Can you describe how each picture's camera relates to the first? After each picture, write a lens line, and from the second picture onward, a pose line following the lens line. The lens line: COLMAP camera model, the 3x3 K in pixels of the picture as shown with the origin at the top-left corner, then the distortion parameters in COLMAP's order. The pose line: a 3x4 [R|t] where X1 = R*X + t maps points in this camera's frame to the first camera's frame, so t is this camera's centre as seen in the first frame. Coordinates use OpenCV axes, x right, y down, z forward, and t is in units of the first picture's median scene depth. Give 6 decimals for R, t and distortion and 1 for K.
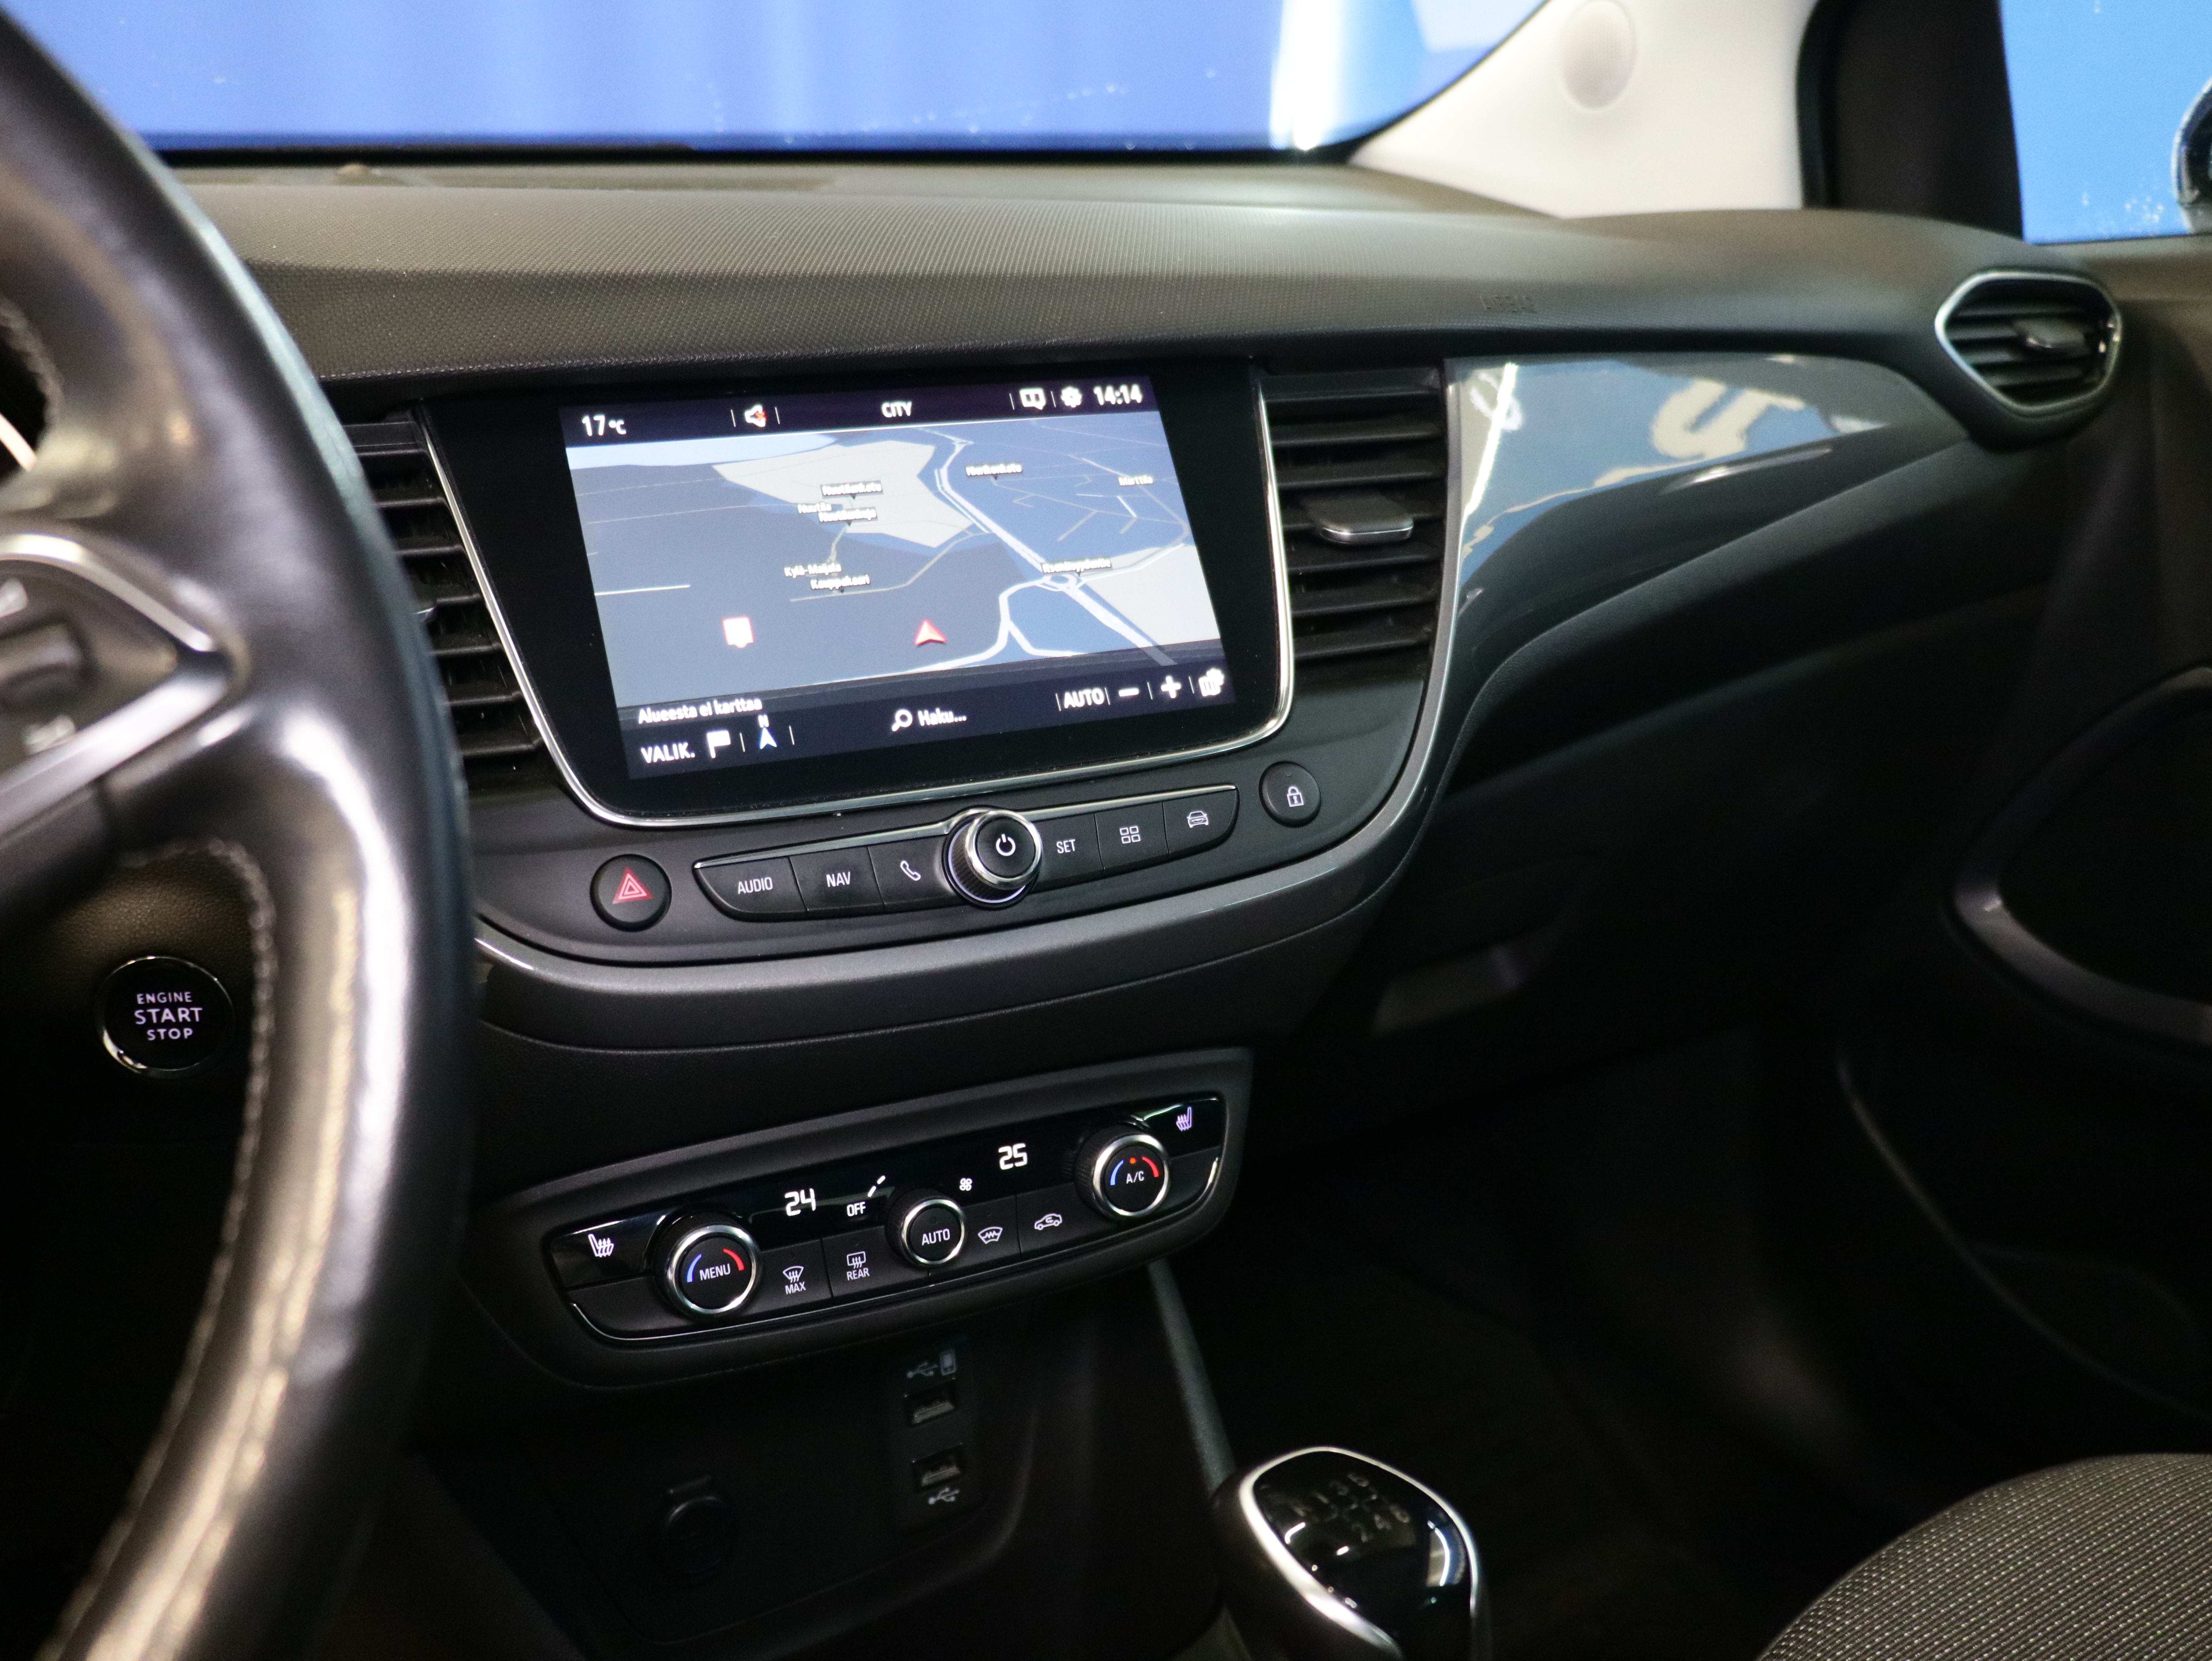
lens RADIAL K [[1975.7, 0, 1089.4], [0, 1975.7, 853.7], [0, 0, 1]] dist [-0.022417, 0.026996]
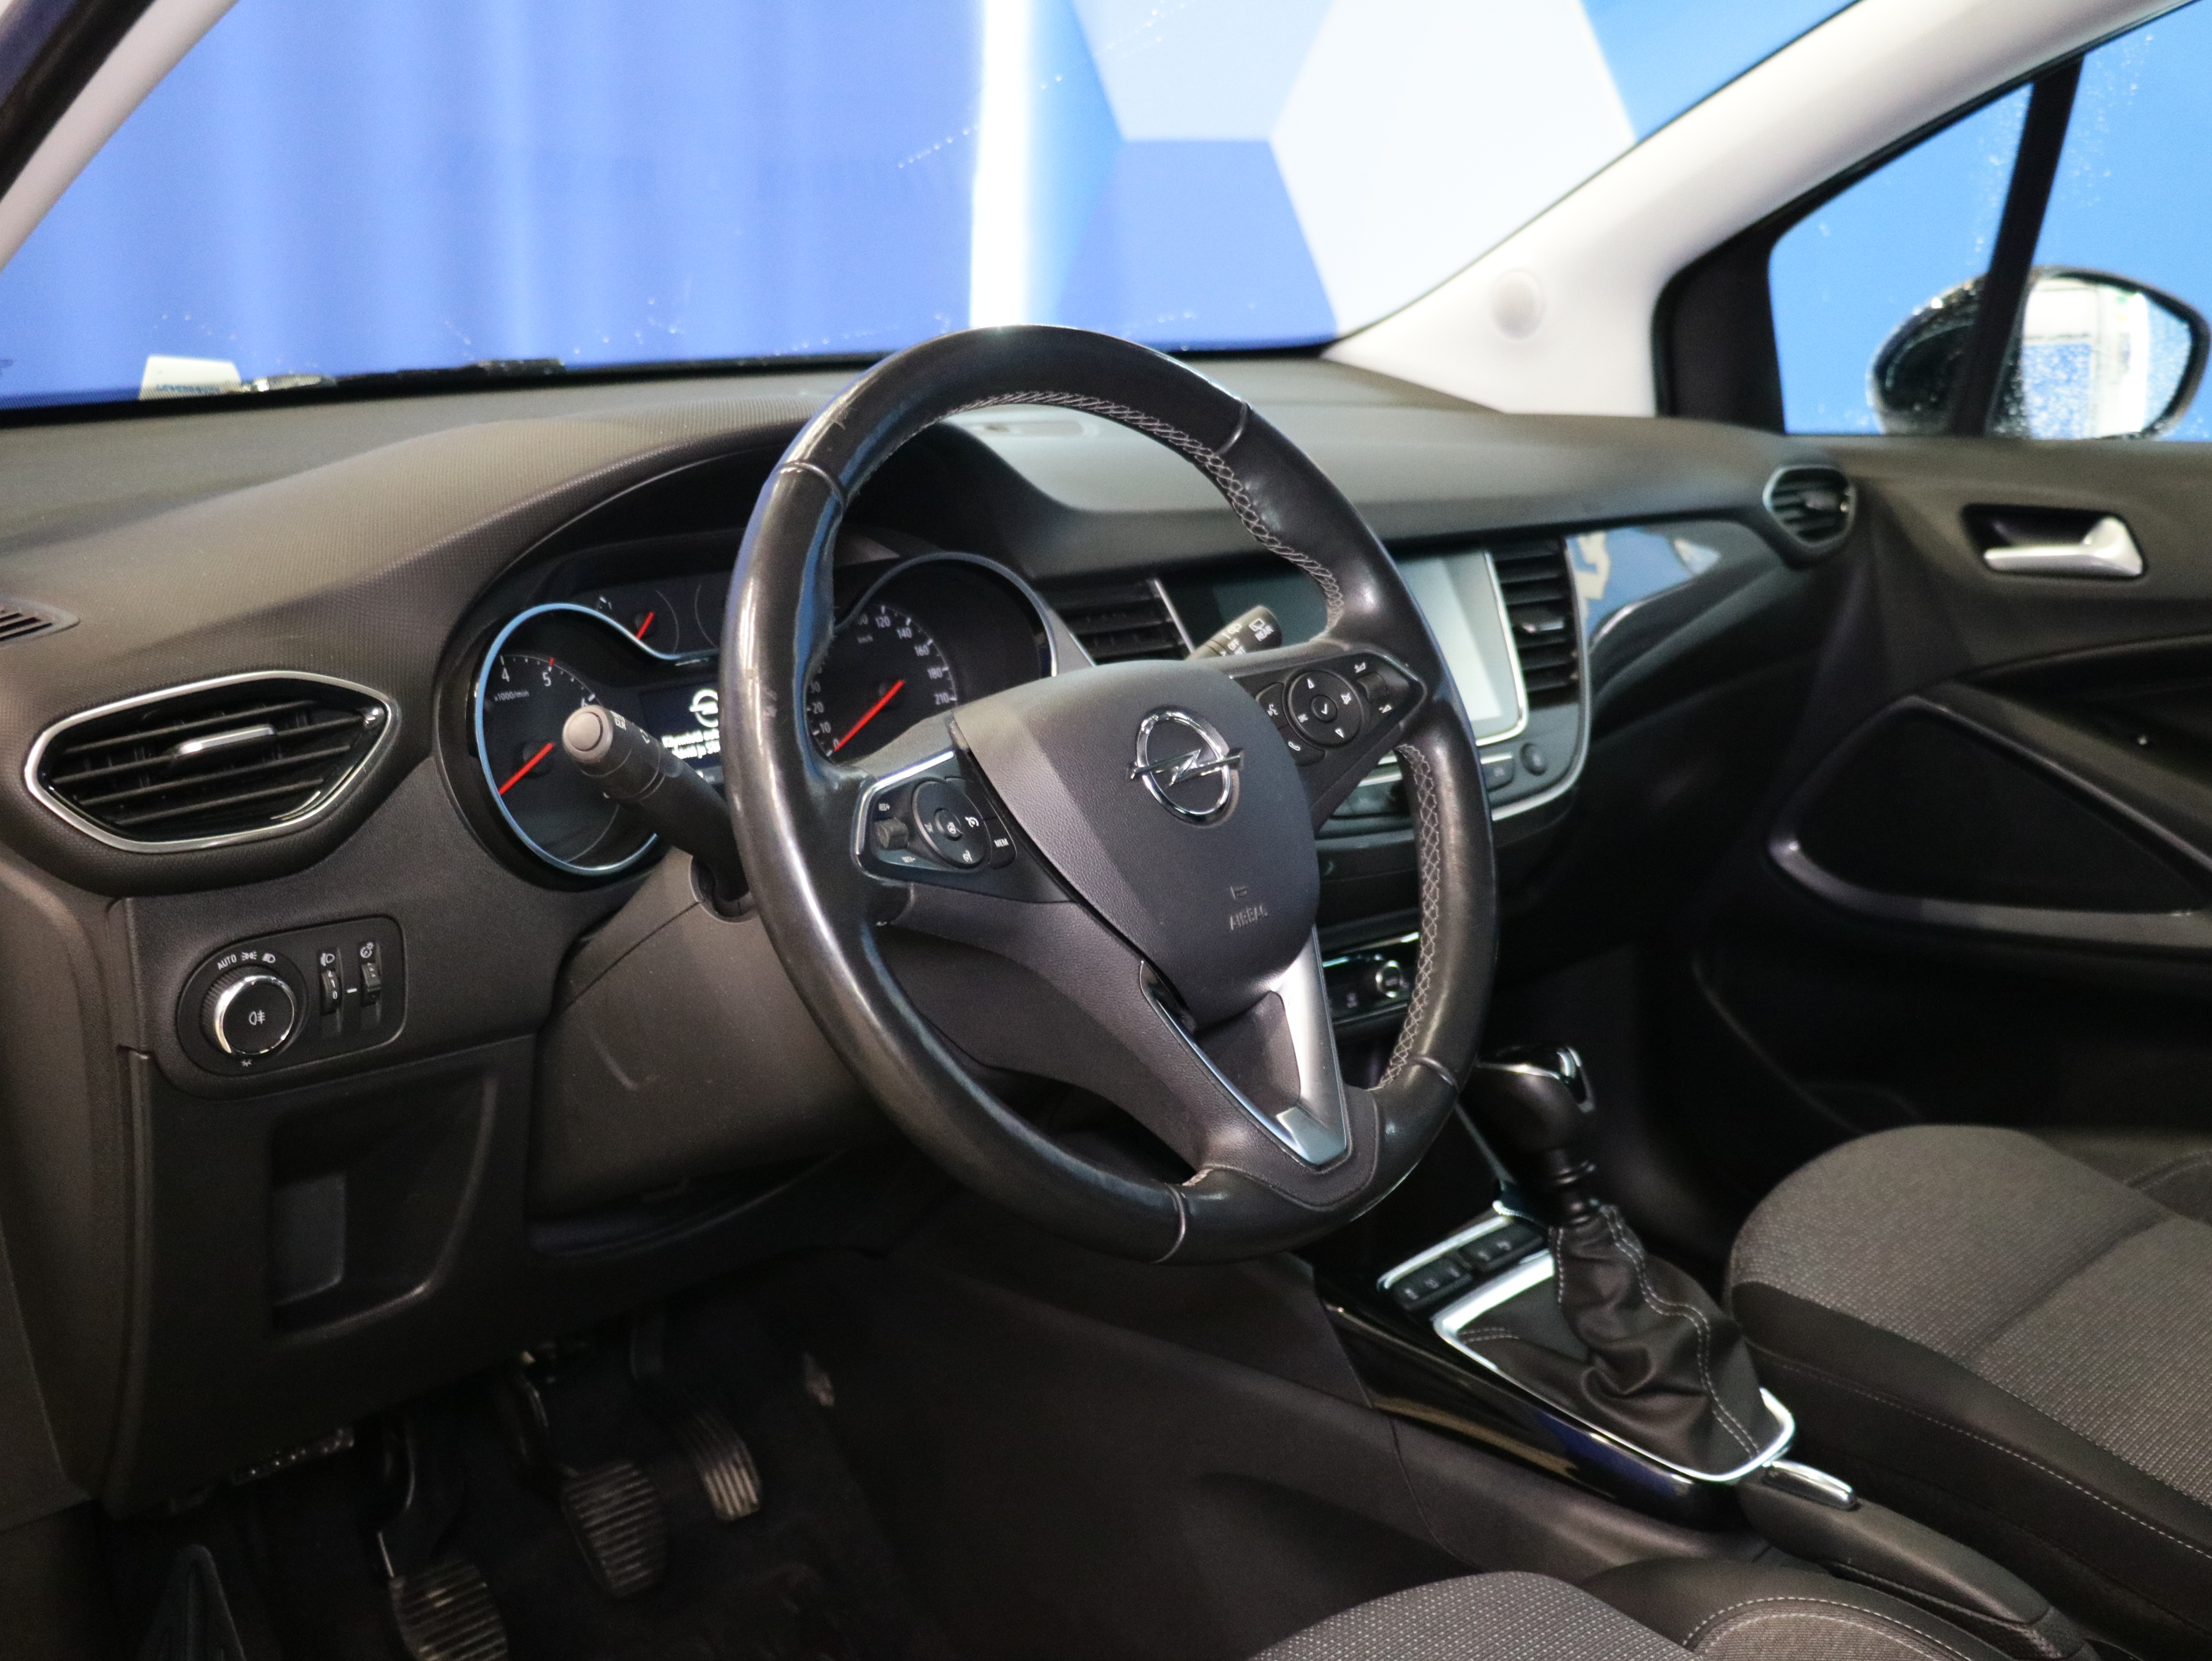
lens RADIAL K [[2253.3, 0, 1093.1], [0, 2253.3, 842.9], [0, 0, 1]] dist [-0.028462, 0.000000]
pose [[0.977720, -0.034720, 0.207020, -0.809517], [0.045261, 0.997897, -0.046400, 0.138918], [-0.204974, 0.054736, 0.977236, -1.129365]]
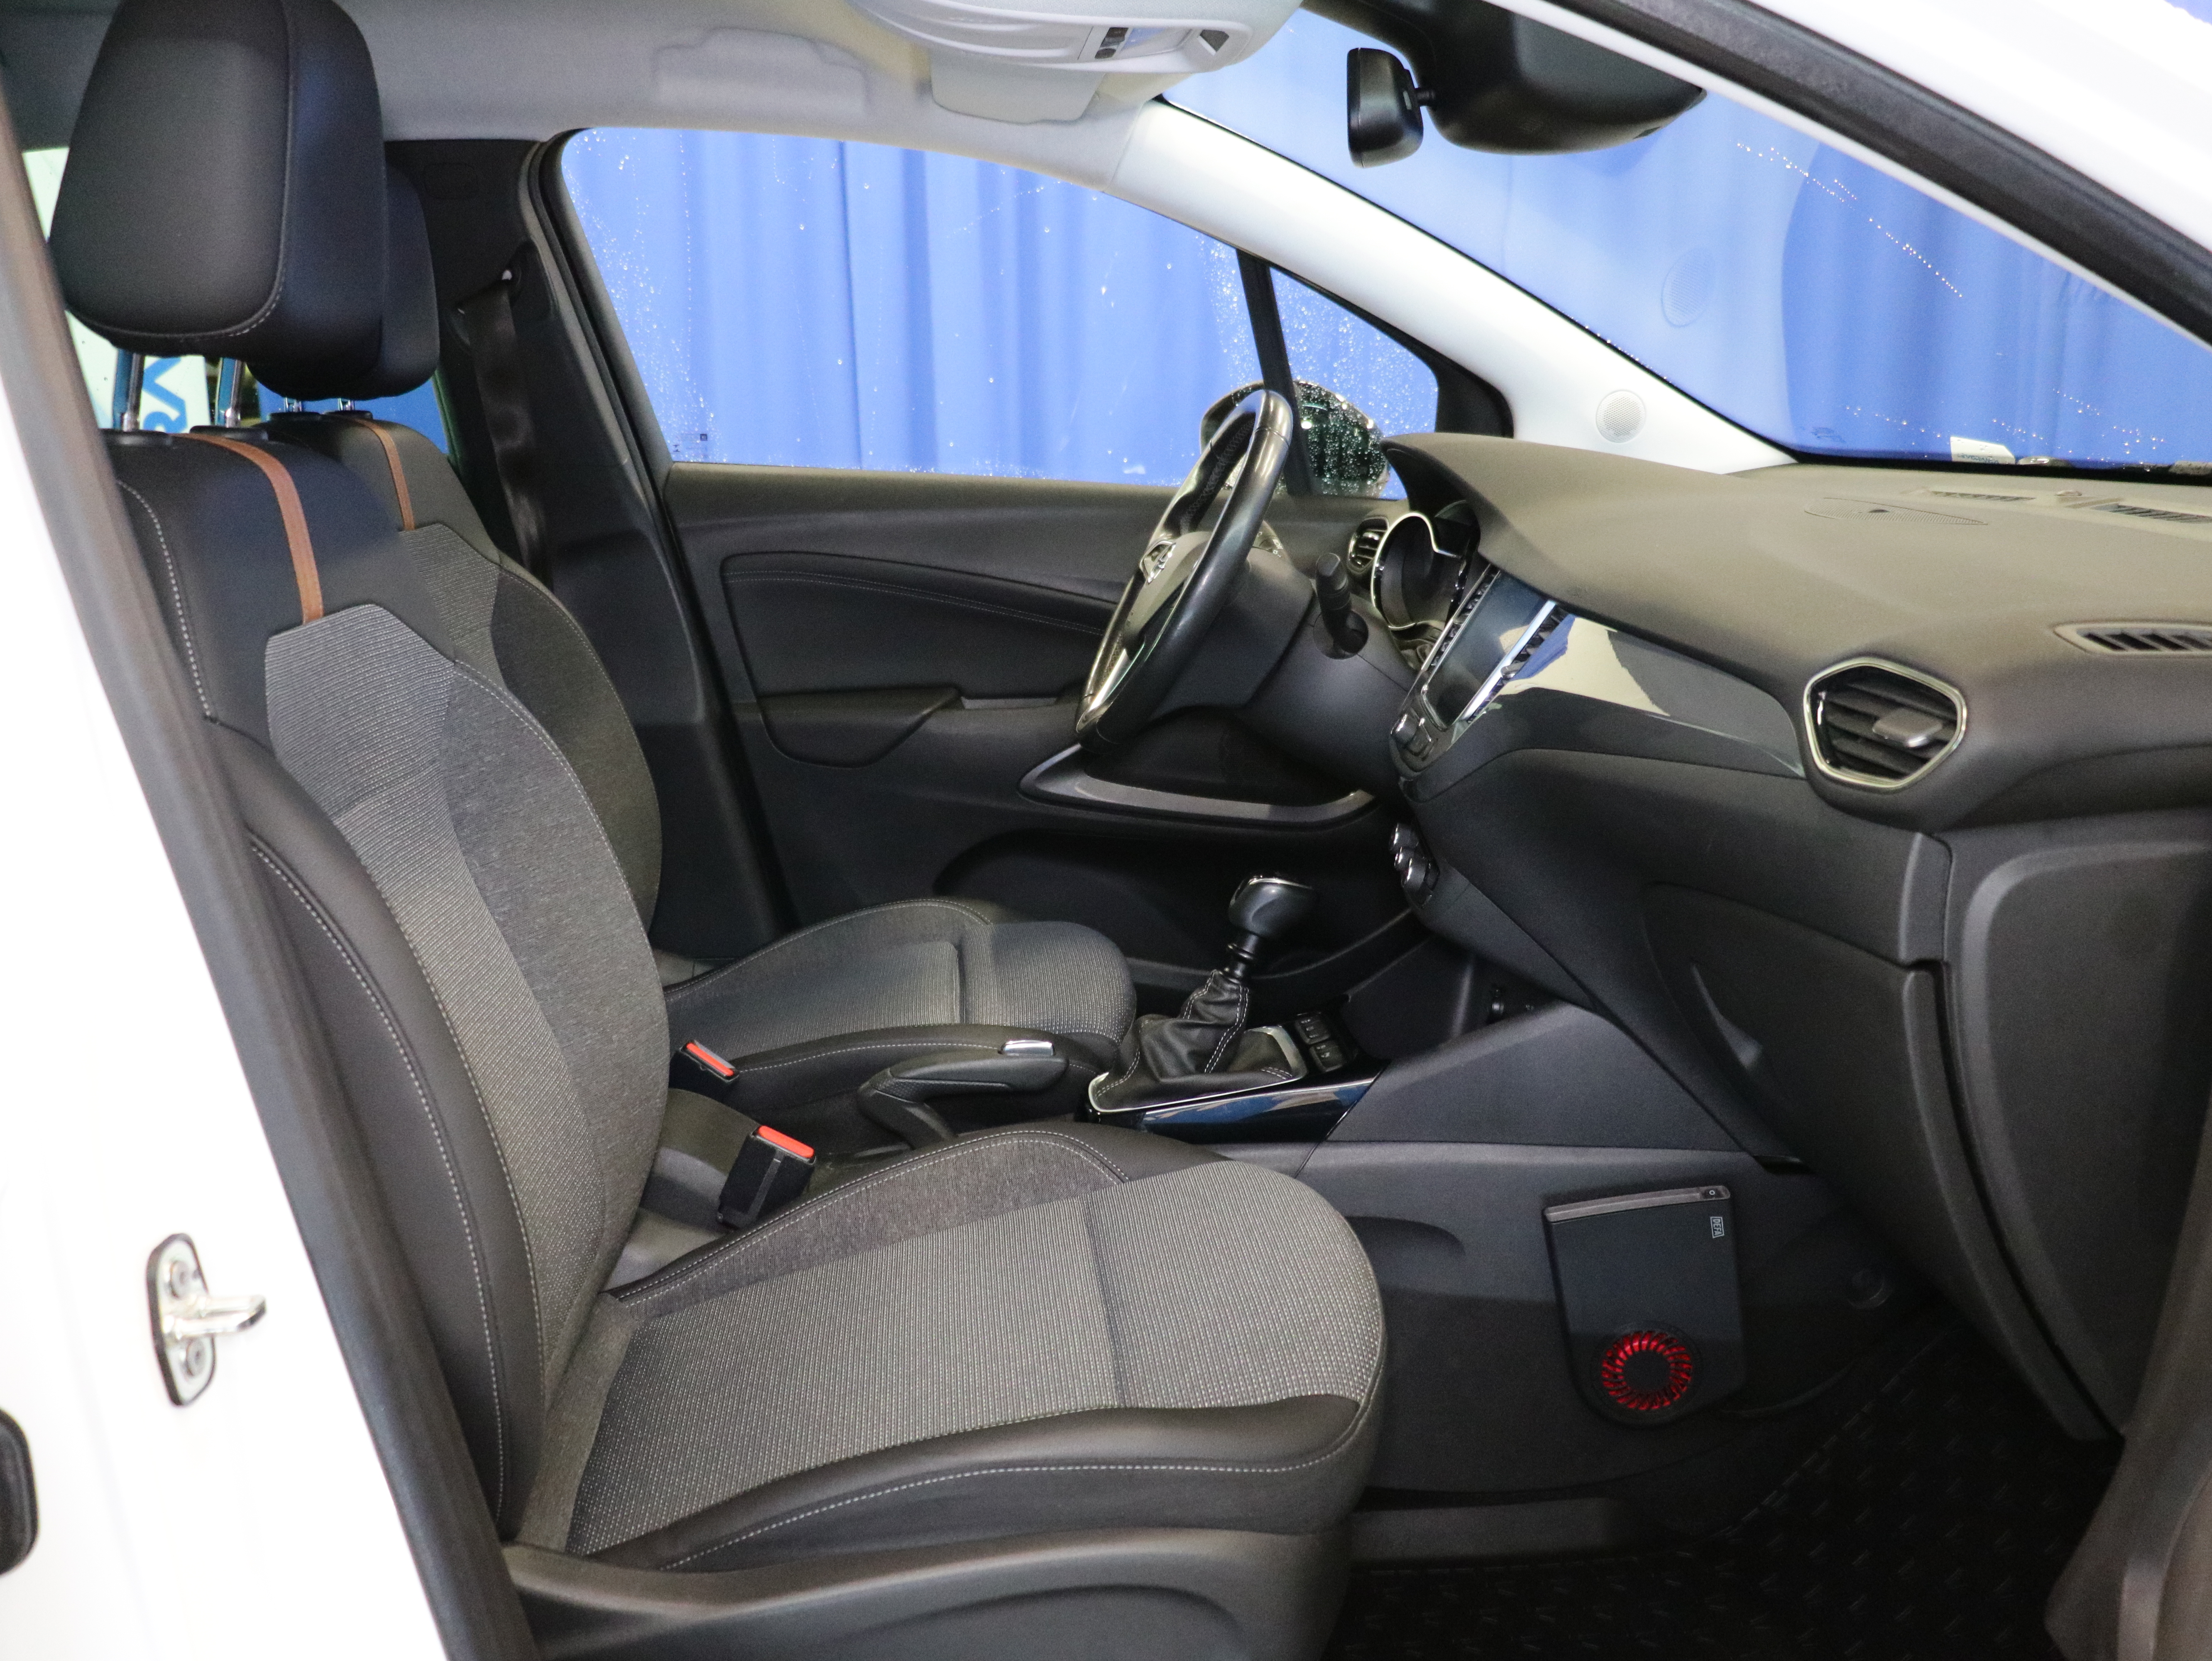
lens RADIAL K [[1975.7, 0, 1175.4], [0, 1975.7, 798.9], [0, 0, 1]] dist [-0.022417, 0.026996]
pose [[-0.451014, 0.191671, -0.871693, 2.478381], [-0.277789, 0.898012, 0.341186, -0.750288], [0.848186, 0.396027, -0.351772, 1.646274]]
